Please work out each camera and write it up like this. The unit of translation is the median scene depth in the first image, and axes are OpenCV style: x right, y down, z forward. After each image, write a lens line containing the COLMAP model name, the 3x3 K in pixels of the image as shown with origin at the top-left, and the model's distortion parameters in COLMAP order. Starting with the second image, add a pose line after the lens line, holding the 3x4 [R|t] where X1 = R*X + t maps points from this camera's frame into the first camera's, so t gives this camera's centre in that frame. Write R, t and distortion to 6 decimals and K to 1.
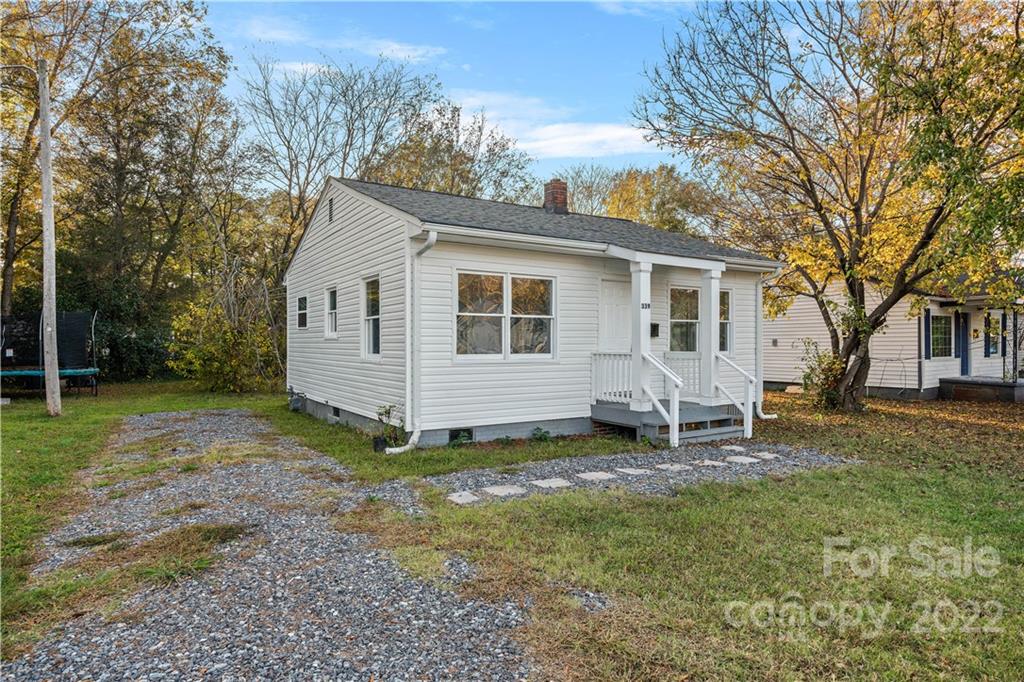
lens RADIAL K [[597.4, 0, 512.0], [0, 597.4, 341.0], [0, 0, 1]] dist [0.001005, 0.000063]
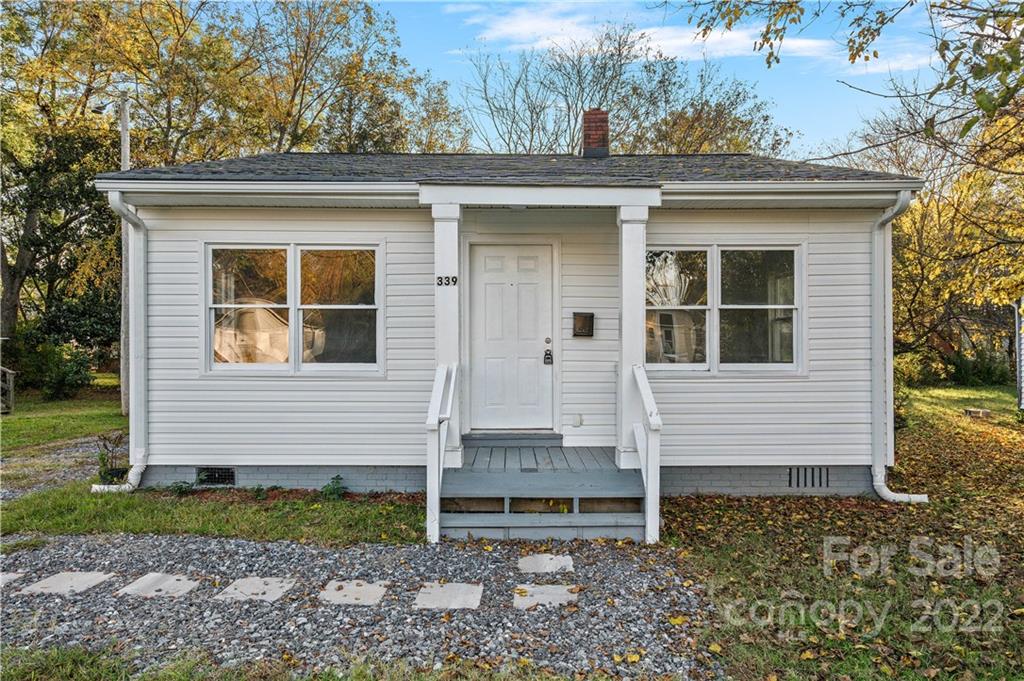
lens RADIAL K [[634.6, 0, 512.0], [0, 634.6, 340.5], [0, 0, 1]] dist [0.001572, 0.000361]
pose [[0.851821, -0.005691, -0.523801, 0.562729], [0.000181, 0.999944, -0.010571, 0.003839], [0.523832, 0.008910, 0.851775, 0.498630]]
